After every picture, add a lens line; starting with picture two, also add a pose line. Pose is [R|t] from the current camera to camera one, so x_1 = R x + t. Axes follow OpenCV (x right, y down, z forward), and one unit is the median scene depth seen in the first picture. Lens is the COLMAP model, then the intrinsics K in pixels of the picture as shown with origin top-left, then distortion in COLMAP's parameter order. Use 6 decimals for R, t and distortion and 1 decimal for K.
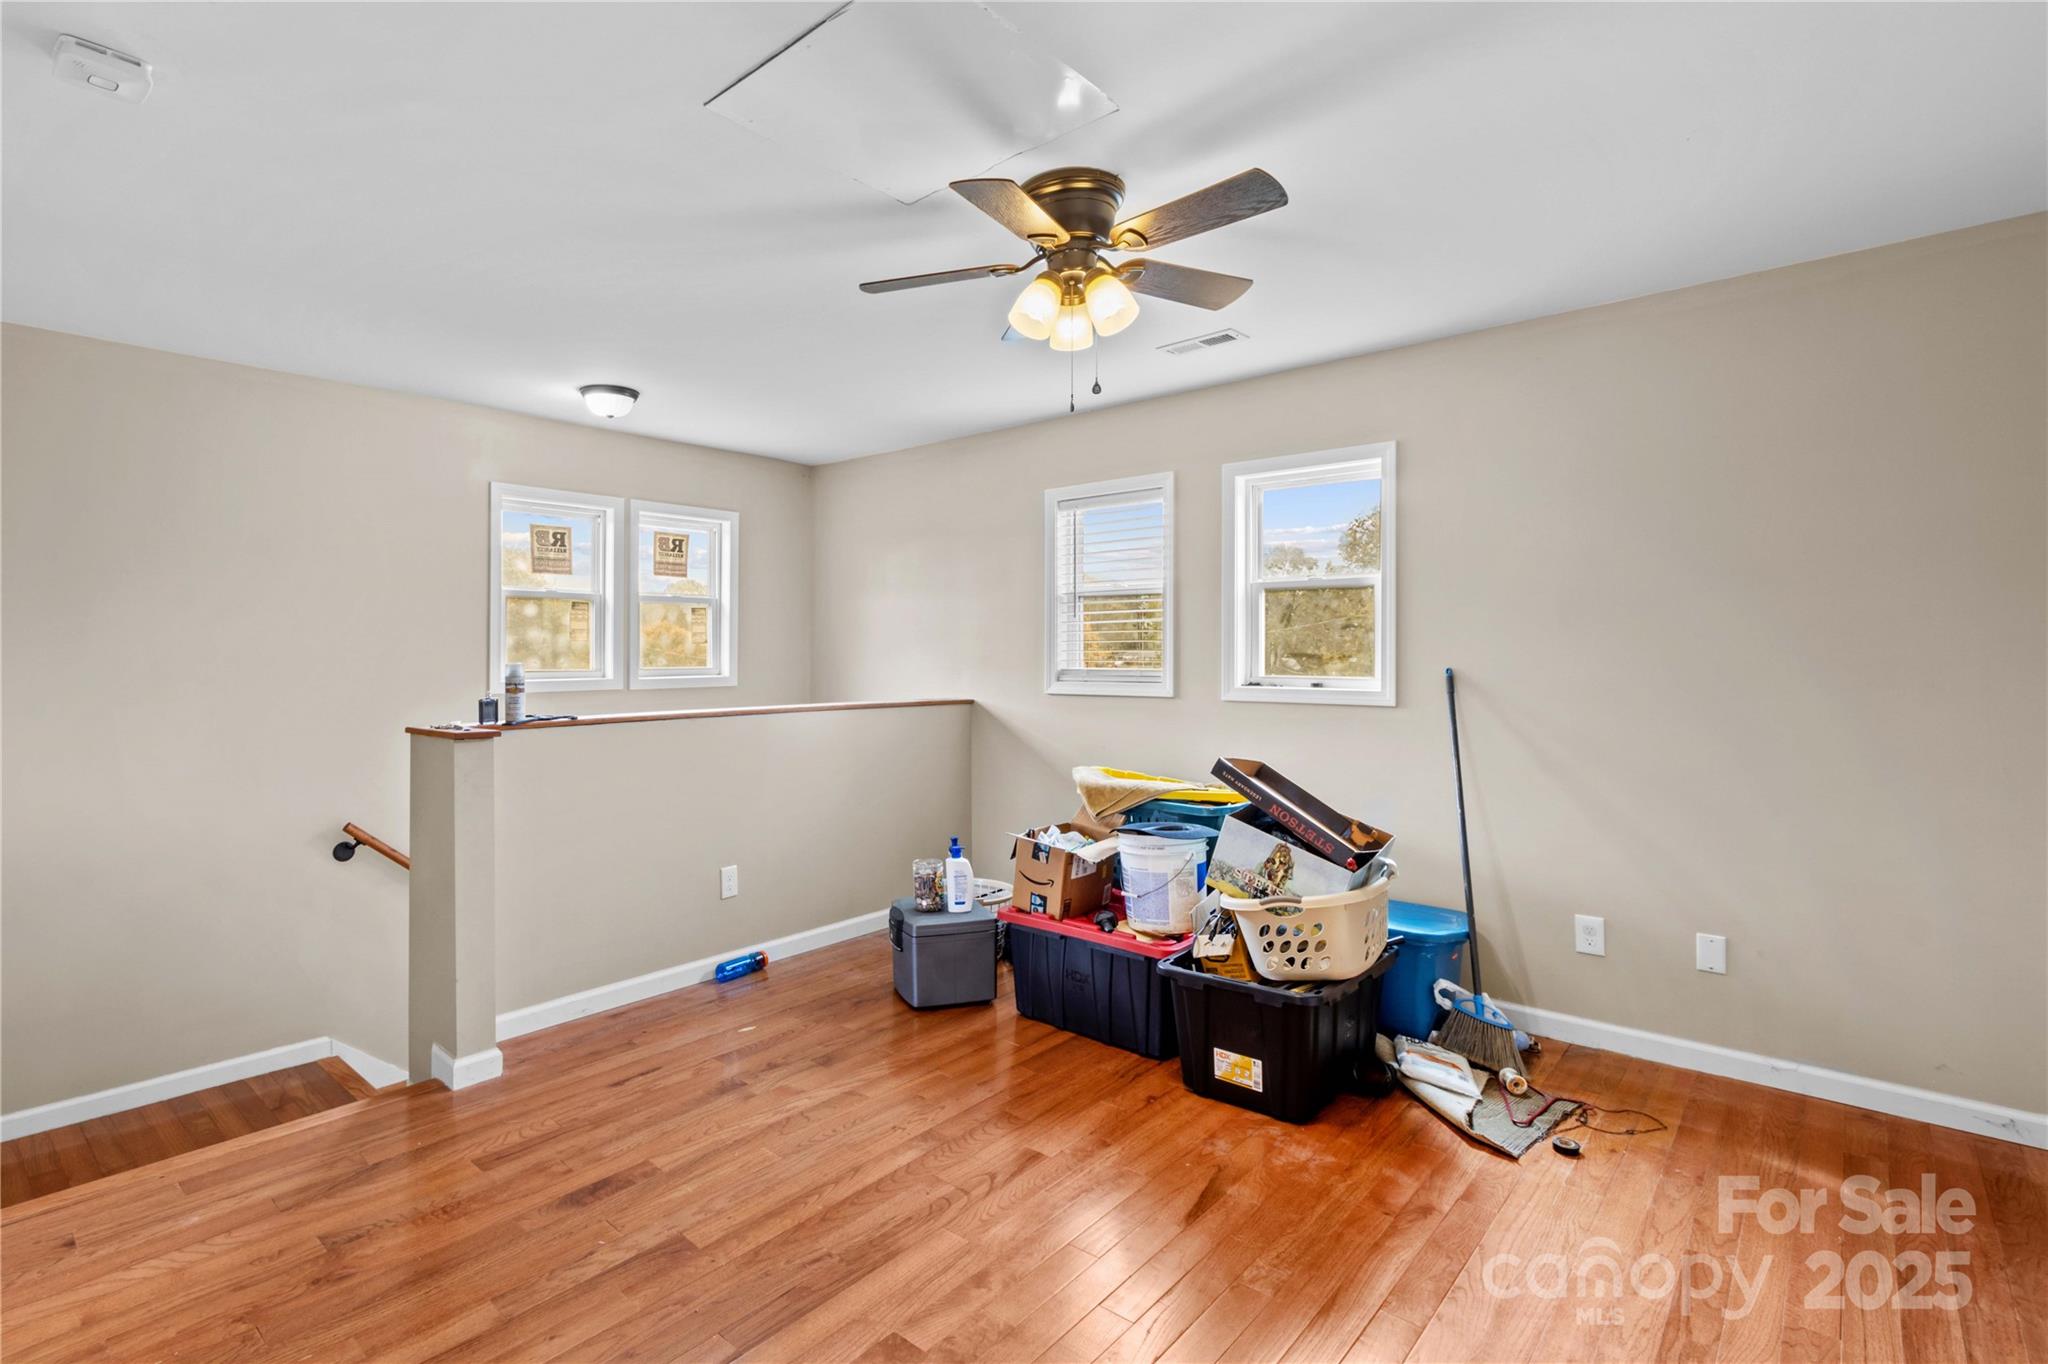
lens RADIAL K [[941.9, 0, 881.7], [0, 941.9, 657.7], [0, 0, 1]] dist [0.004028, -0.000237]
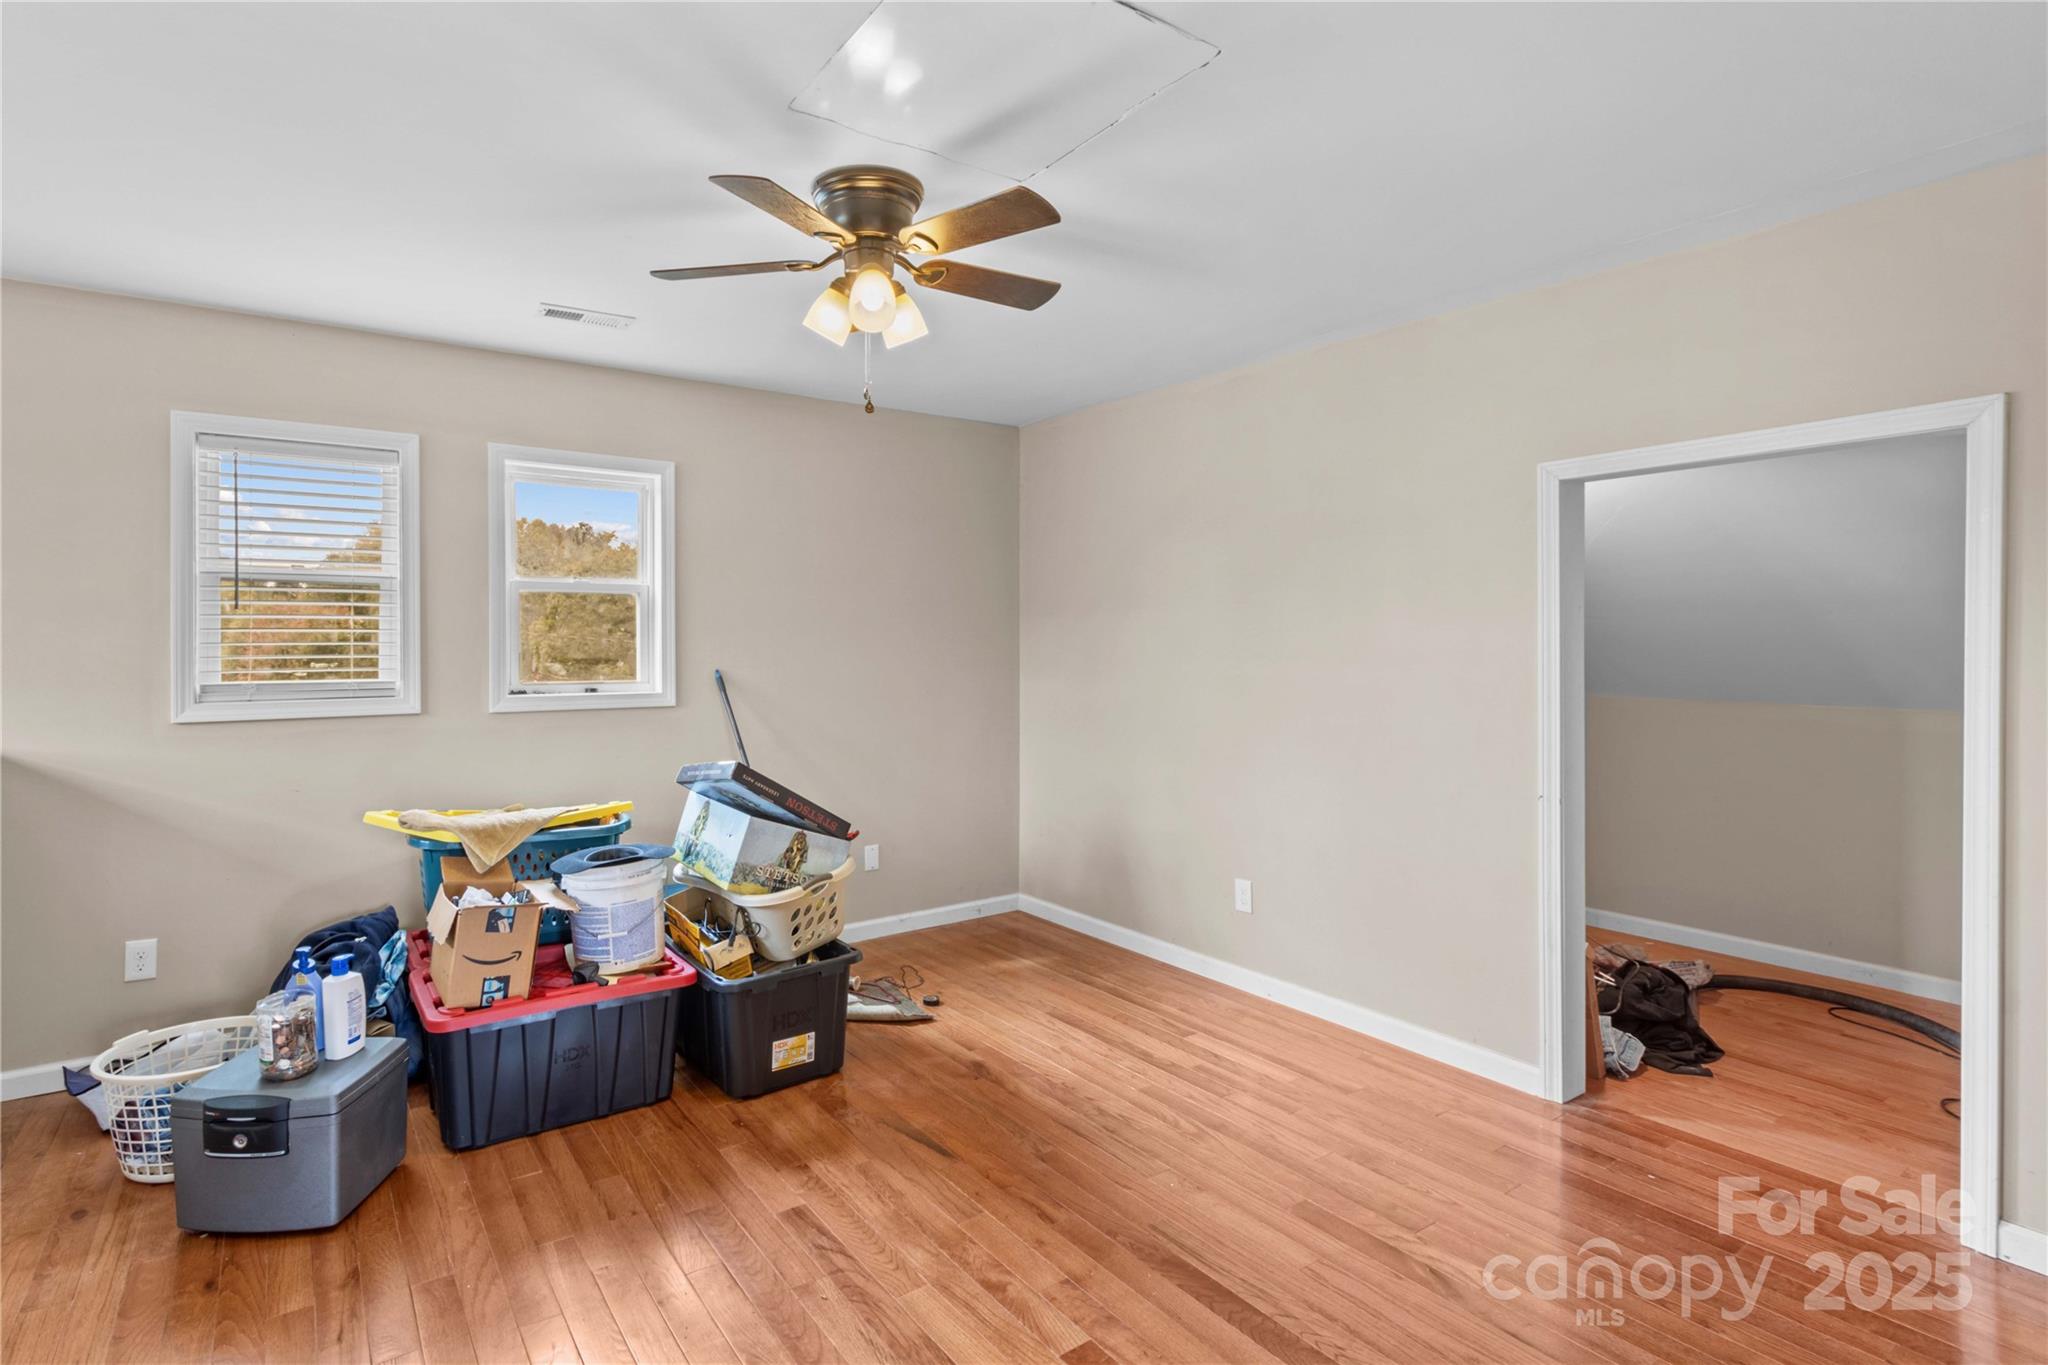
lens RADIAL K [[978.4, 0, 951.2], [0, 978.4, 657.8], [0, 0, 1]] dist [-0.018514, 0.001089]
pose [[0.215884, -0.004387, 0.976409, -0.520390], [0.010438, 0.999943, 0.002185, -0.003723], [-0.976363, 0.009720, 0.215917, 0.472195]]
